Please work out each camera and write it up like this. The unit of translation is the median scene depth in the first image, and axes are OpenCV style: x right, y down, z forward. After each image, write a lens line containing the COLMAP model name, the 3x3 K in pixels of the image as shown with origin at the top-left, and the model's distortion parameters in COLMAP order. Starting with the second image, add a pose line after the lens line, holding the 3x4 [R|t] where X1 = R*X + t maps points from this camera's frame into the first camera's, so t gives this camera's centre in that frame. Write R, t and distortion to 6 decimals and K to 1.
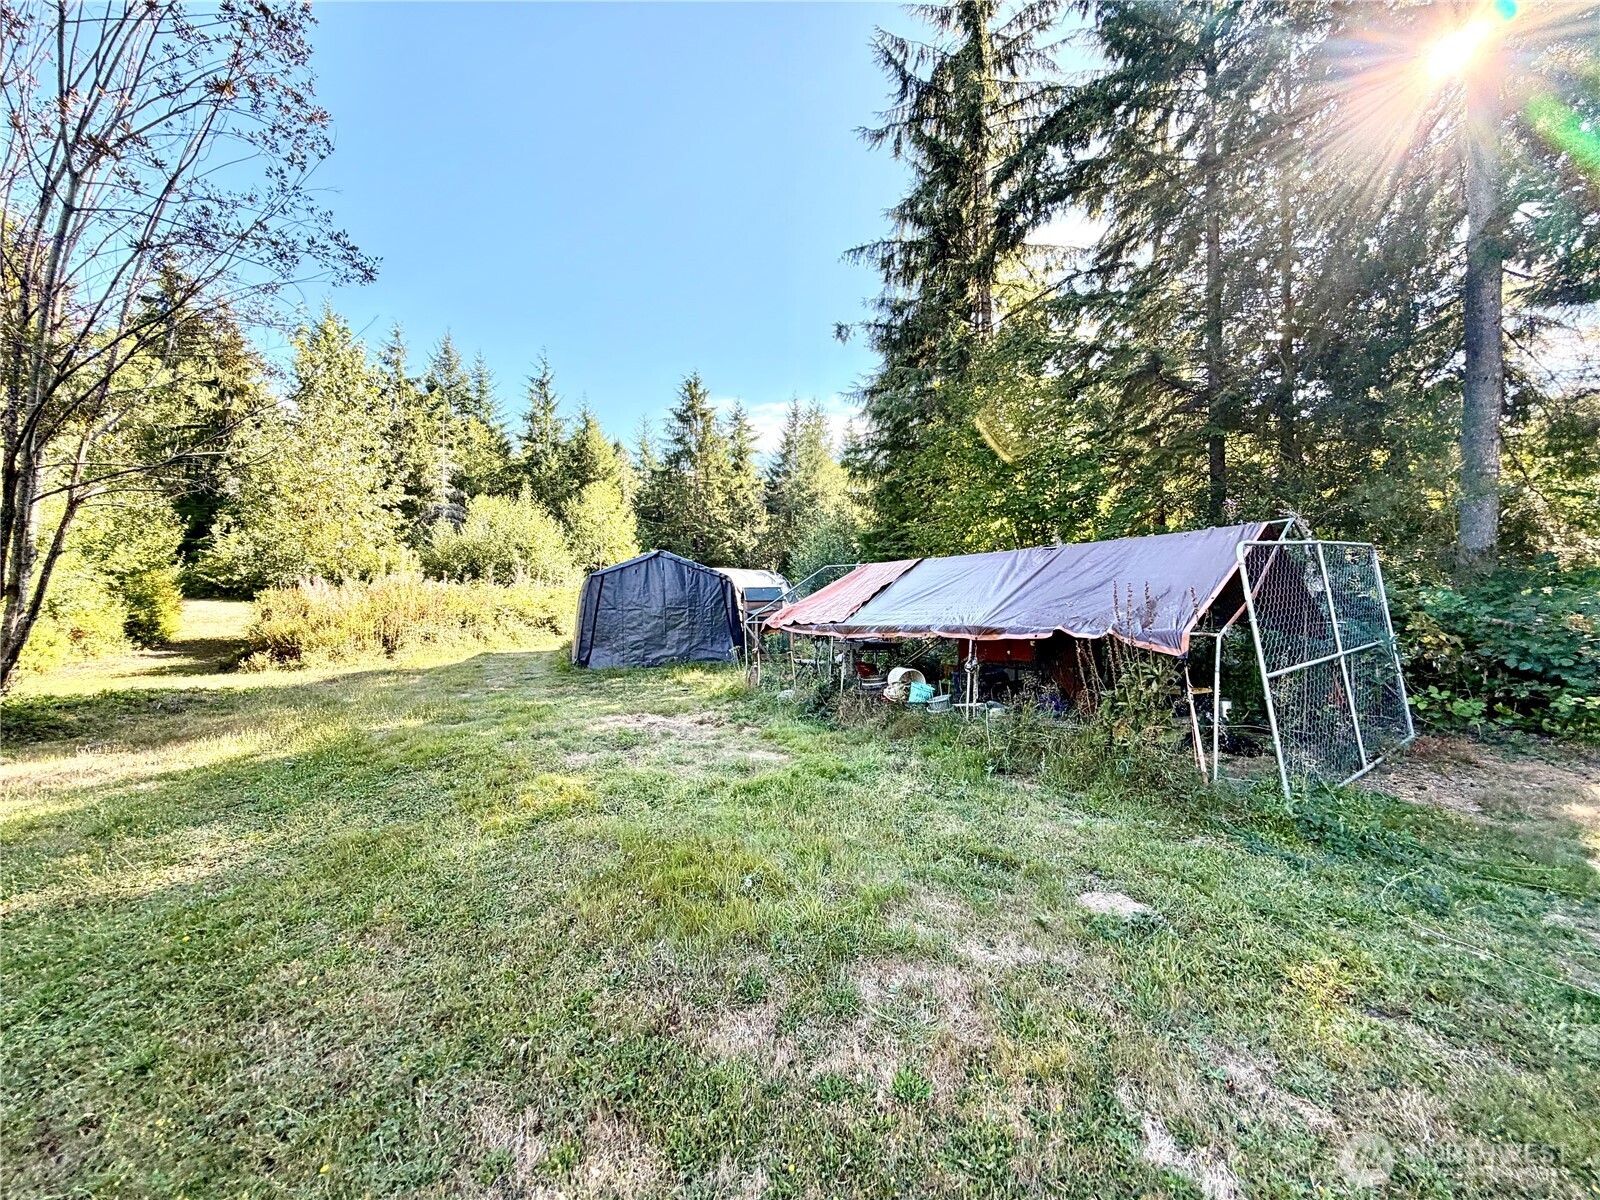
lens RADIAL K [[649.2, 0, 800.5], [0, 649.2, 588.1], [0, 0, 1]] dist [-0.001685, -0.000047]
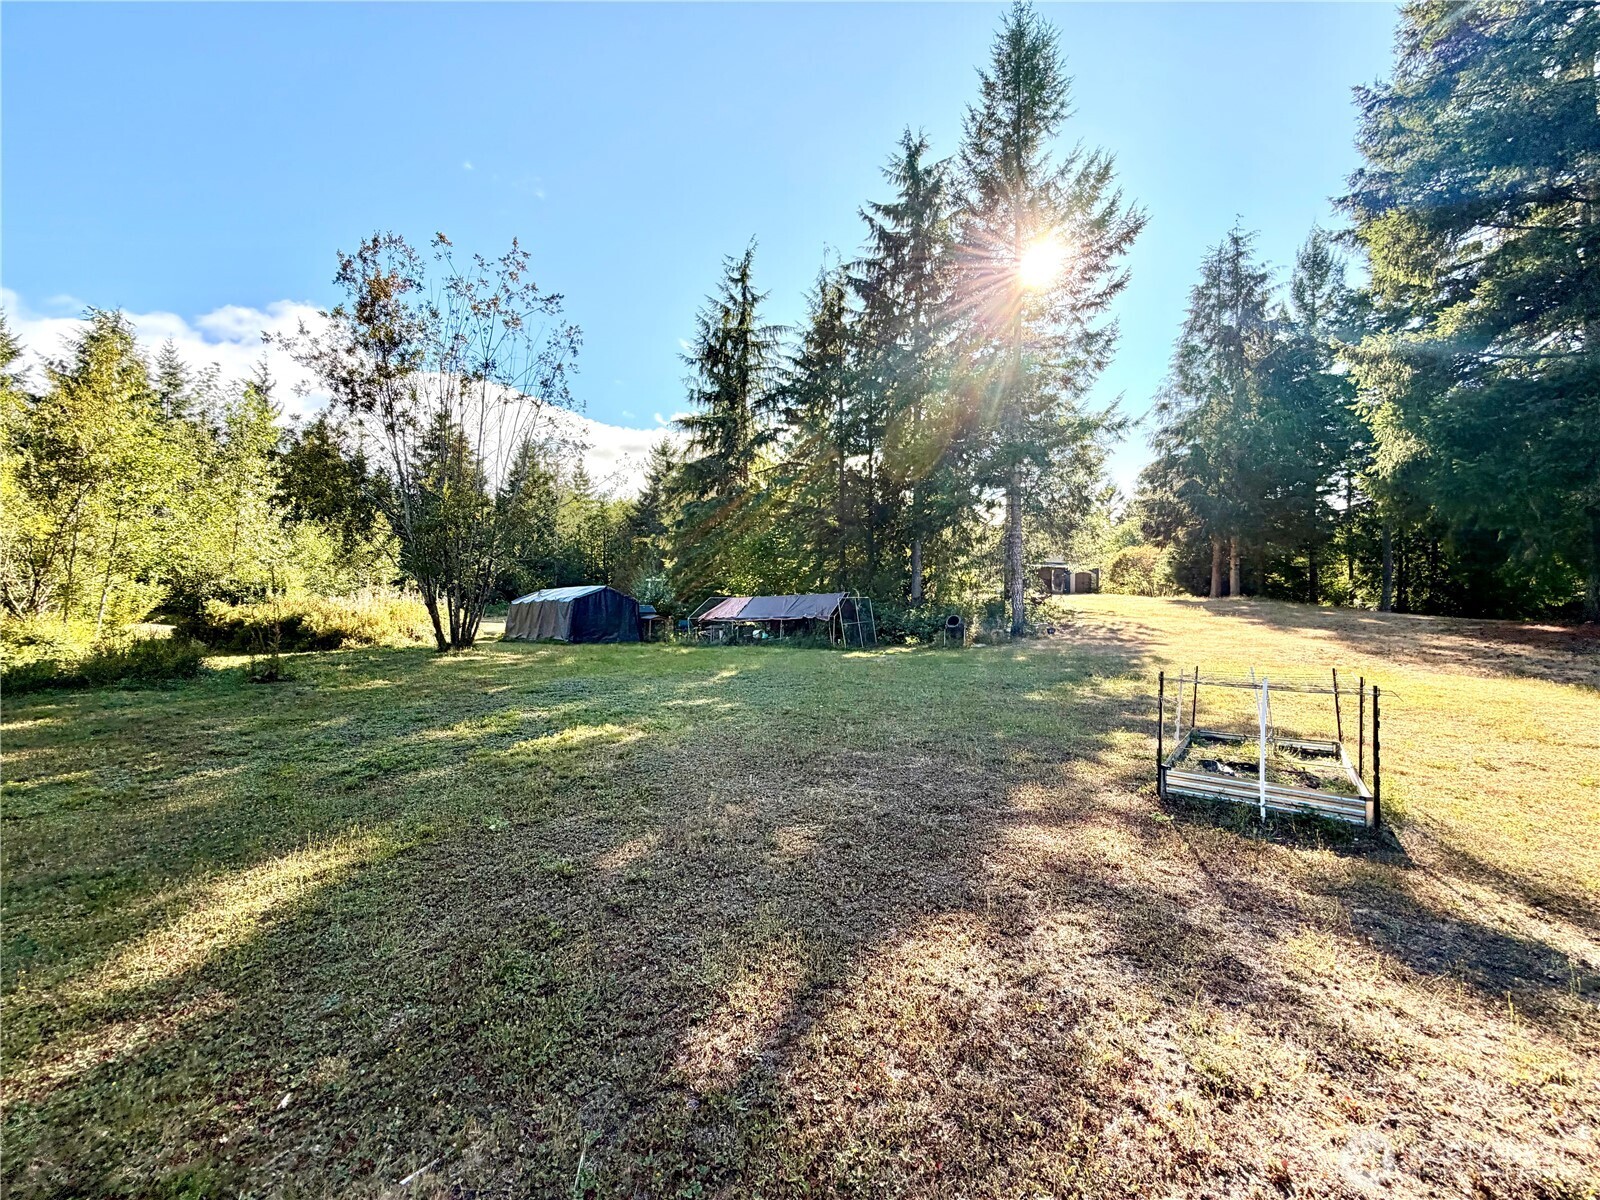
lens RADIAL K [[649.2, 0, 794.3], [0, 649.2, 598.6], [0, 0, 1]] dist [-0.001685, -0.000047]
pose [[0.888016, 0.028057, 0.458955, -0.151178], [-0.019923, 0.999547, -0.022556, 0.003737], [-0.459380, 0.010886, 0.888173, -0.259303]]
